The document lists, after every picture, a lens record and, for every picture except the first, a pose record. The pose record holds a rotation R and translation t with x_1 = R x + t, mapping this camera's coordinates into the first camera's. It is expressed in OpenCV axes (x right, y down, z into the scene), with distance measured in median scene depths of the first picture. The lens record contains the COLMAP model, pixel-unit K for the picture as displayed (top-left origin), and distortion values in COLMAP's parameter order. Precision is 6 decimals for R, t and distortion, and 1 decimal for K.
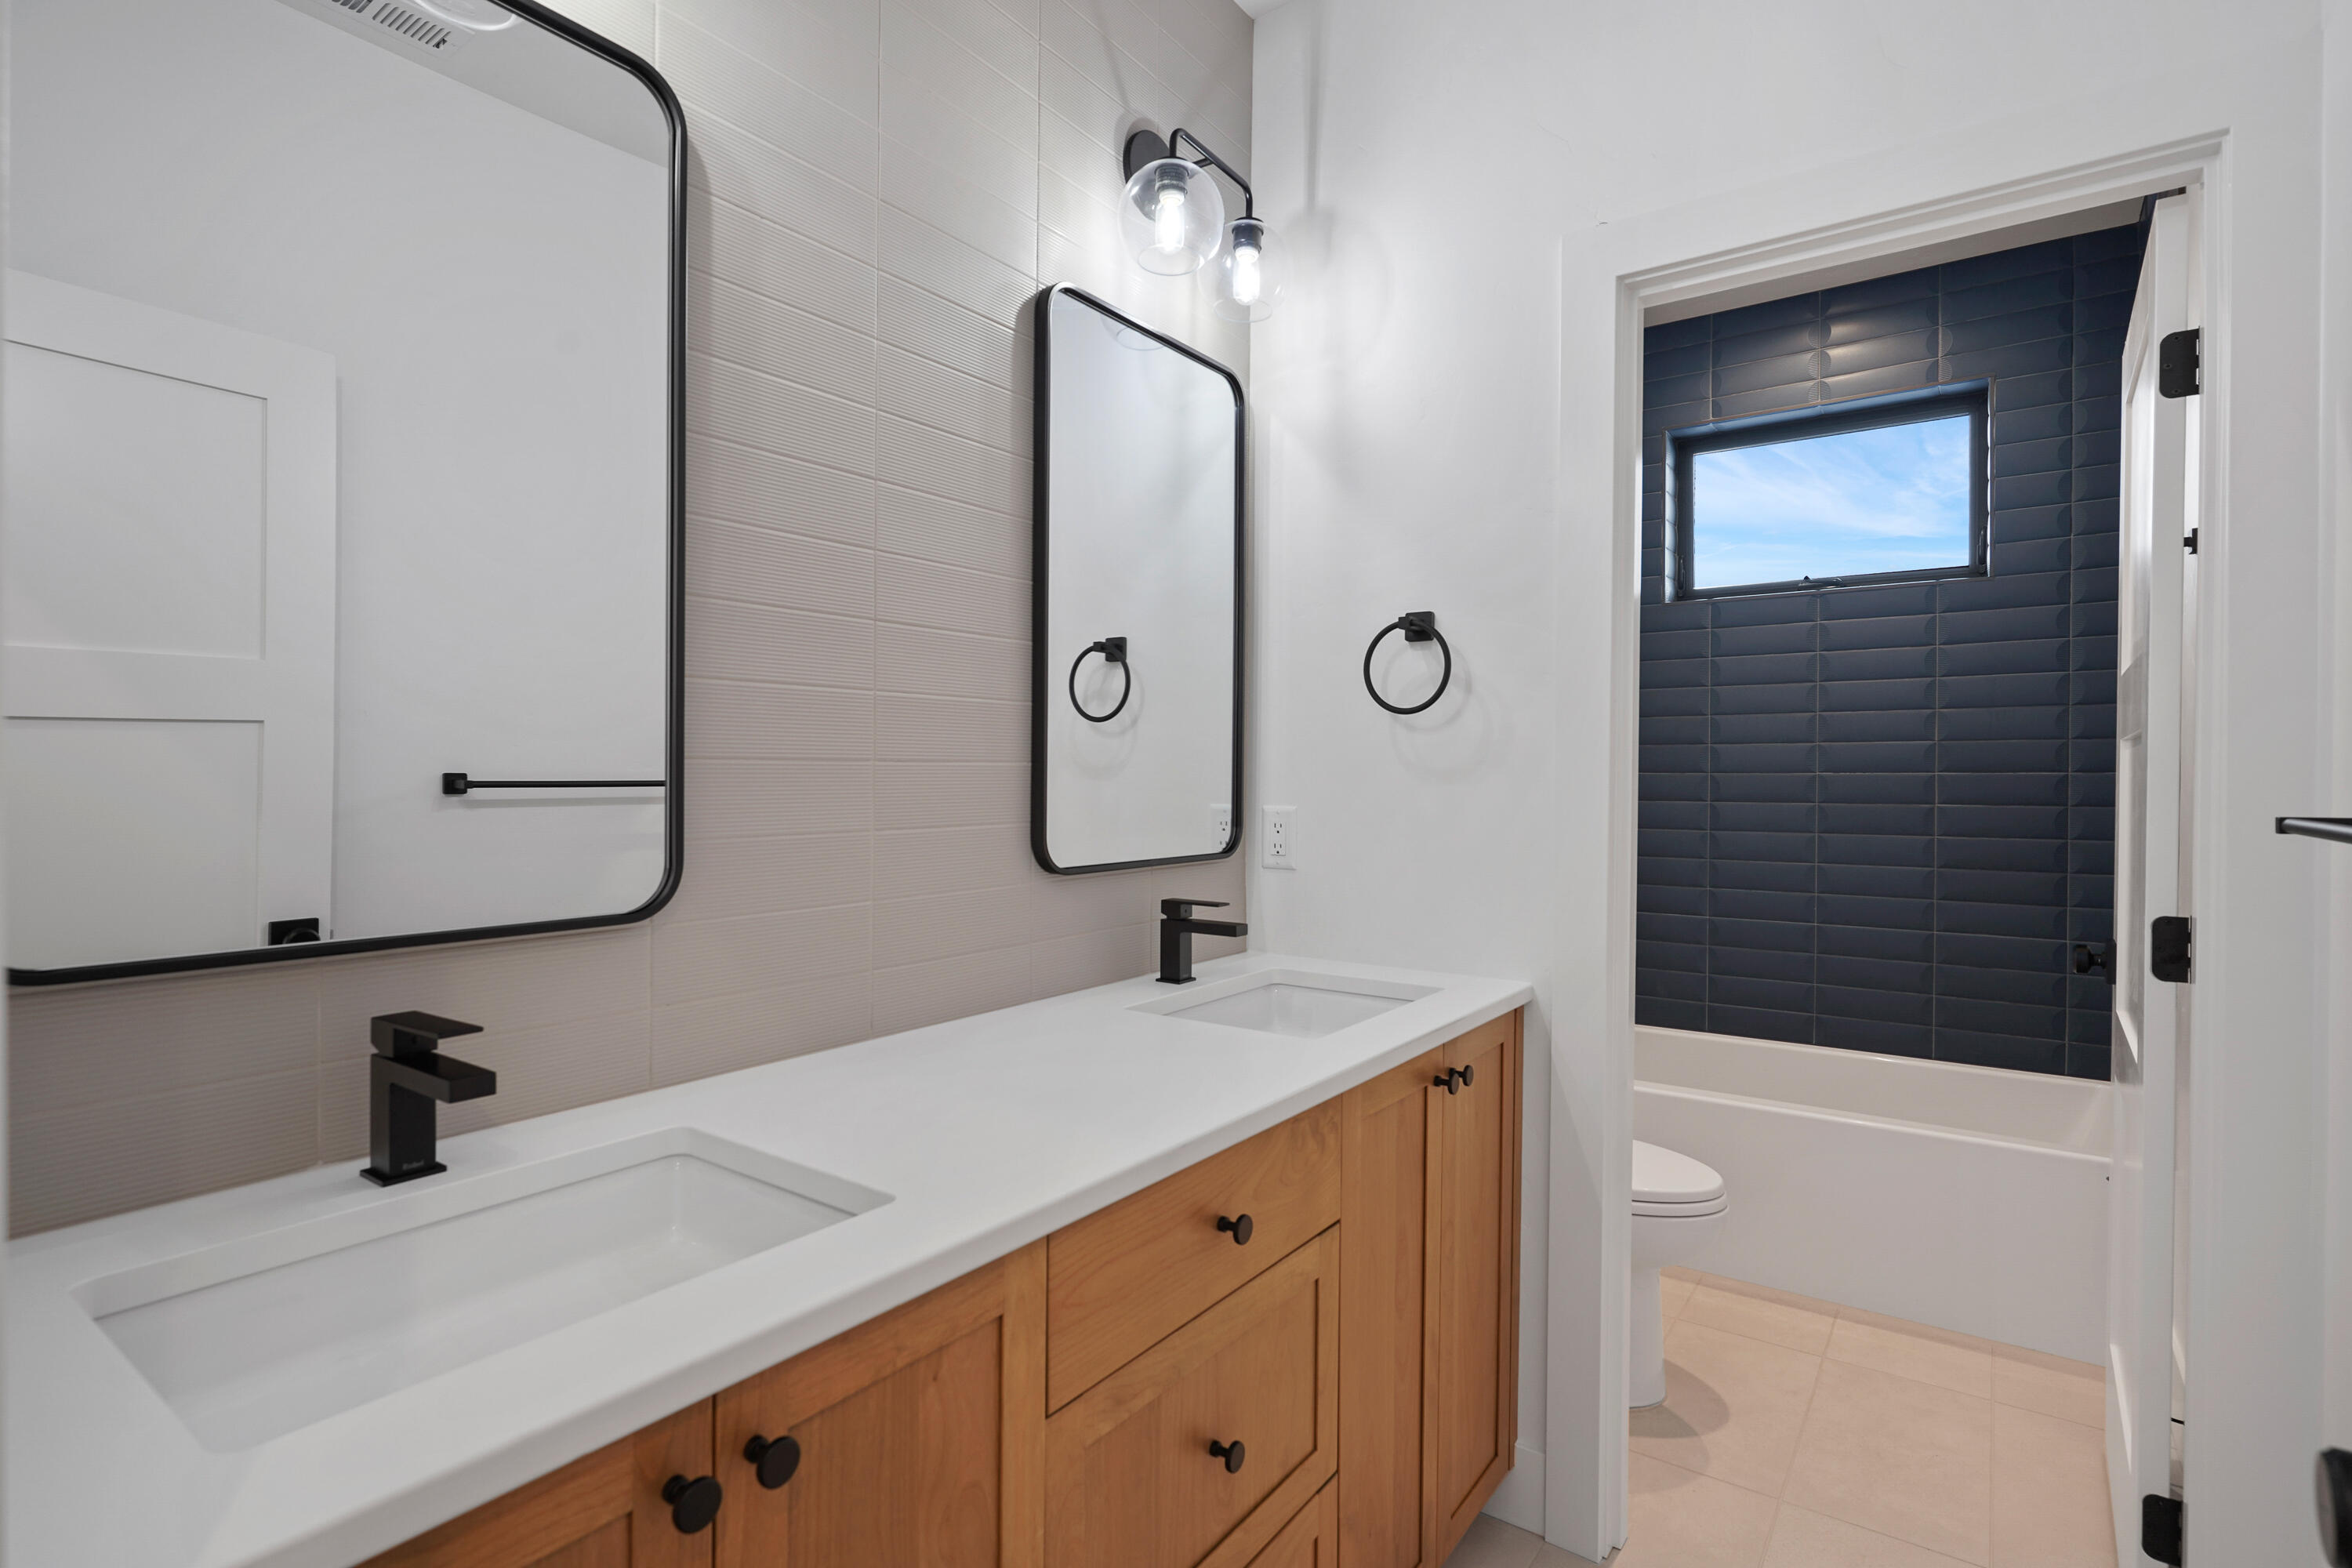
lens RADIAL K [[1153.2, 0, 1171.5], [0, 1153.2, 788.0], [0, 0, 1]] dist [-0.009451, 0.004804]
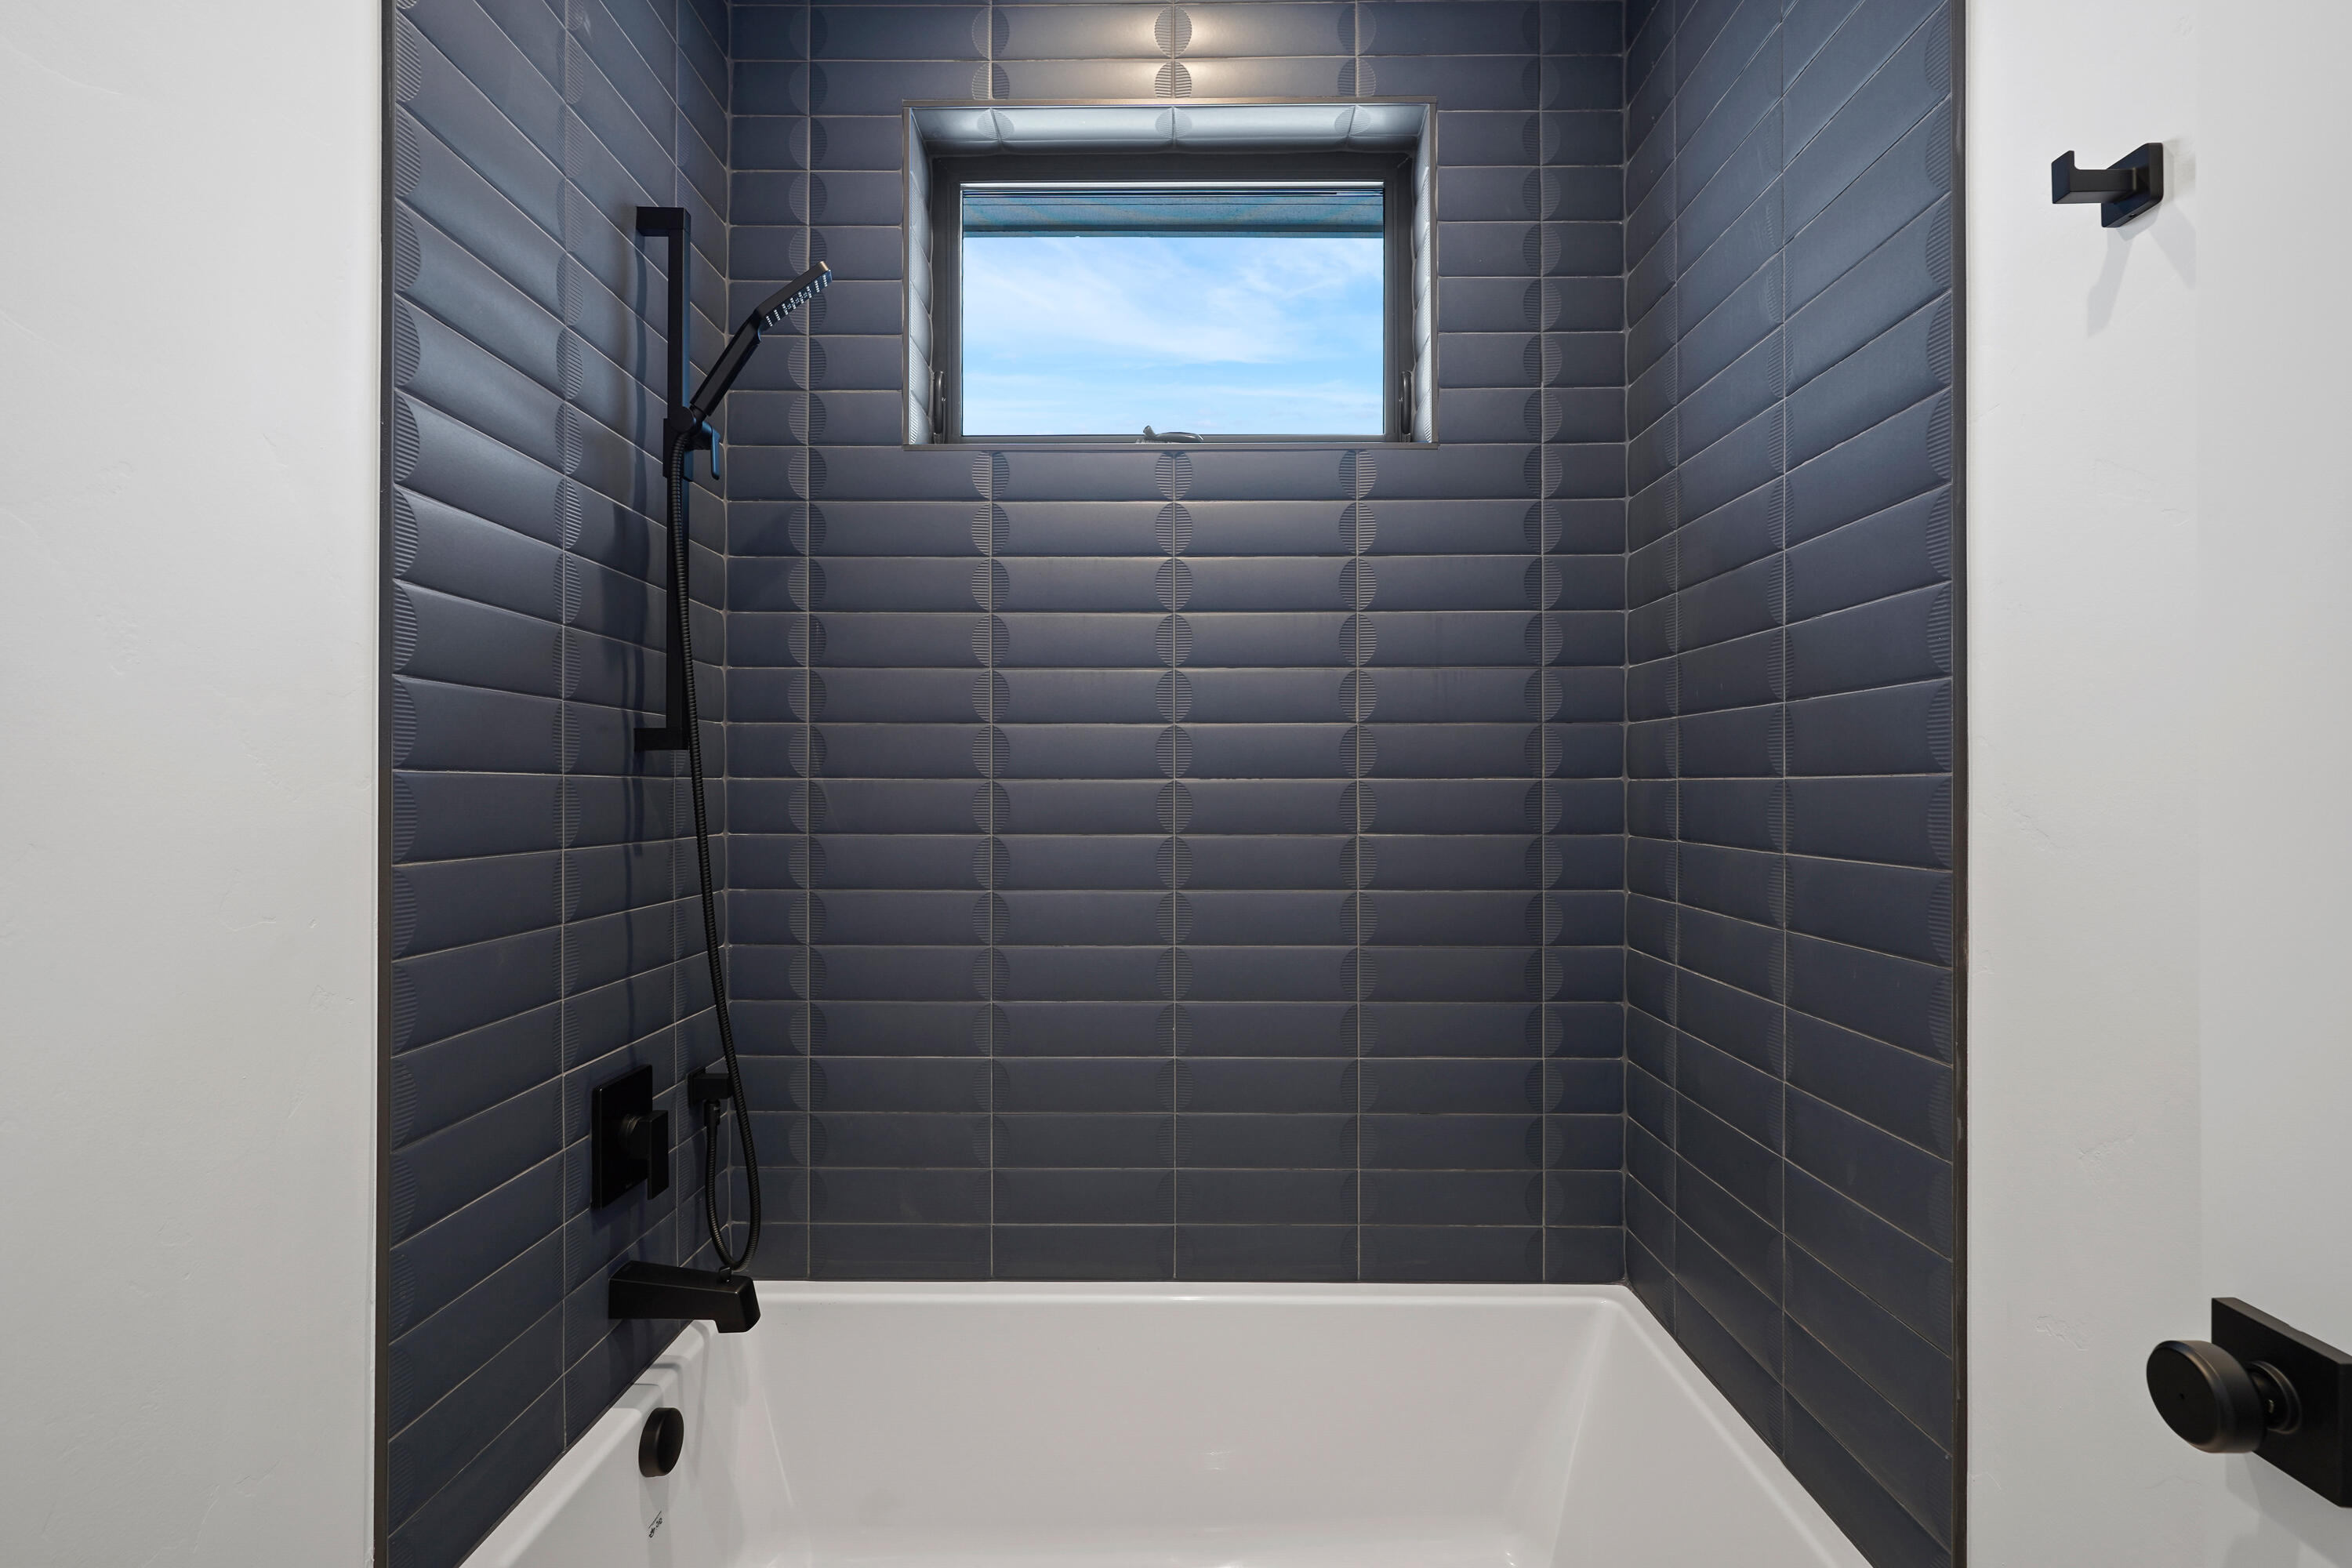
lens RADIAL K [[1153.2, 0, 1177.6], [0, 1153.2, 780.0], [0, 0, 1]] dist [-0.009451, 0.004804]
pose [[0.819338, -0.006200, 0.573277, 0.260735], [0.006291, 0.999979, 0.001822, -0.013652], [-0.573276, 0.002113, 0.819360, 0.575997]]
